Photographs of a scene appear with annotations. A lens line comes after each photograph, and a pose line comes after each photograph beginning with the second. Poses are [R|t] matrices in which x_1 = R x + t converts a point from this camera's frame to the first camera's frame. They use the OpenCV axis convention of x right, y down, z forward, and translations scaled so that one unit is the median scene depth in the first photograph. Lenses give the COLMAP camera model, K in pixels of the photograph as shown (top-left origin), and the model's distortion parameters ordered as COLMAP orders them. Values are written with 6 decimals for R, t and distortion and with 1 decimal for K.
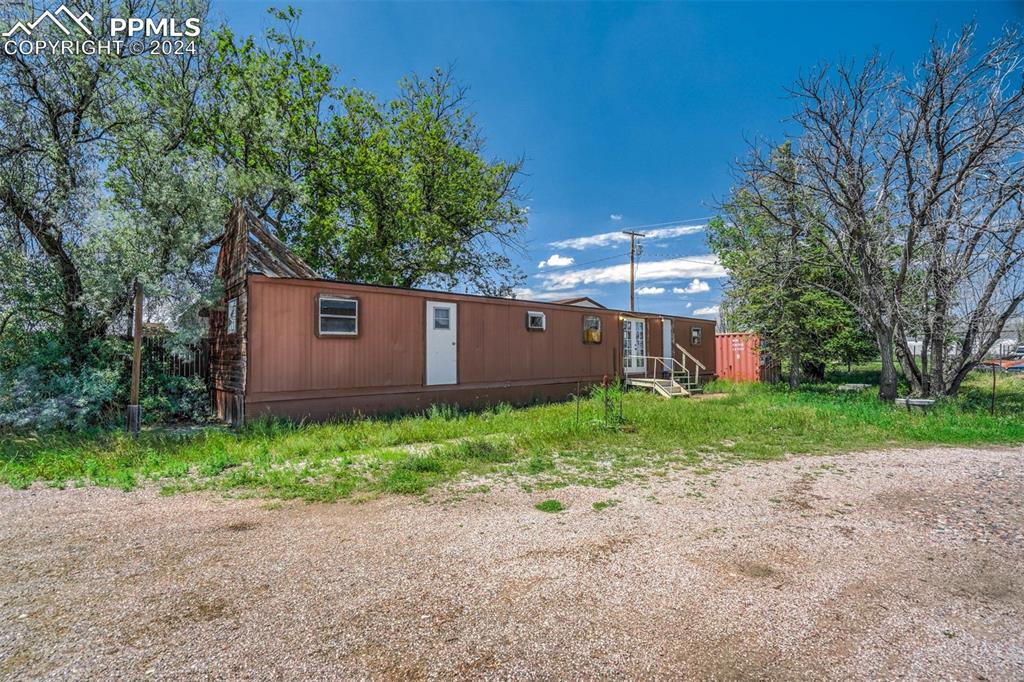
lens RADIAL K [[480.9, 0, 512.7], [0, 480.9, 342.6], [0, 0, 1]] dist [-0.001512, -0.000162]
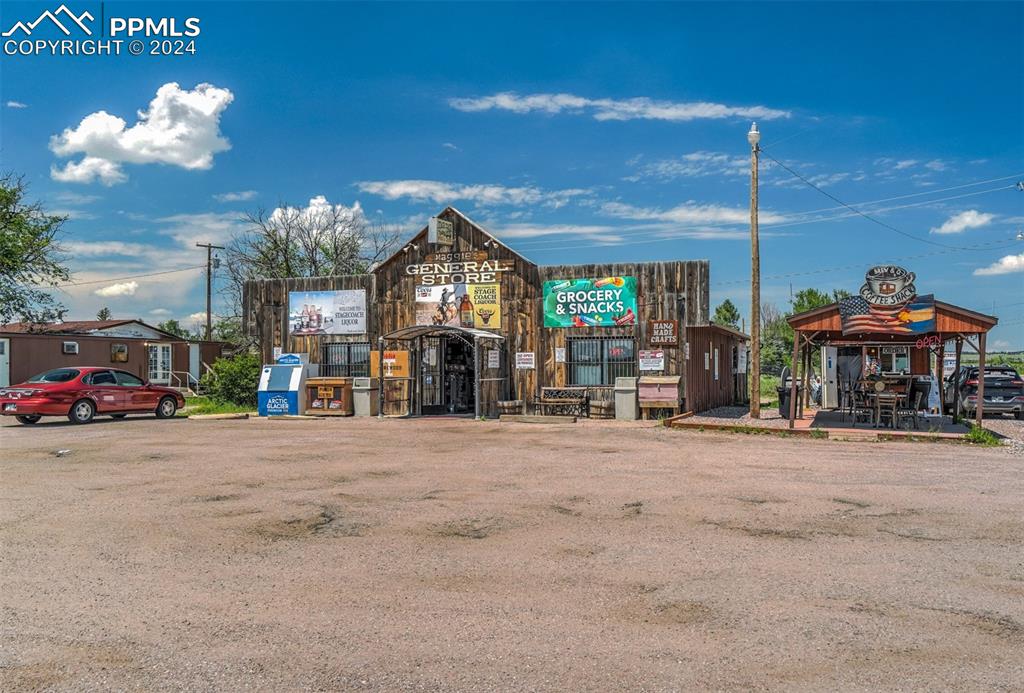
lens RADIAL K [[681.0, 0, 512.2], [0, 681.0, 353.7], [0, 0, 1]] dist [0.002013, -0.000858]
pose [[0.839004, 0.012371, 0.543984, 0.037902], [-0.013938, 0.999902, -0.001242, -0.033948], [-0.543946, -0.006540, 0.839095, -1.233729]]
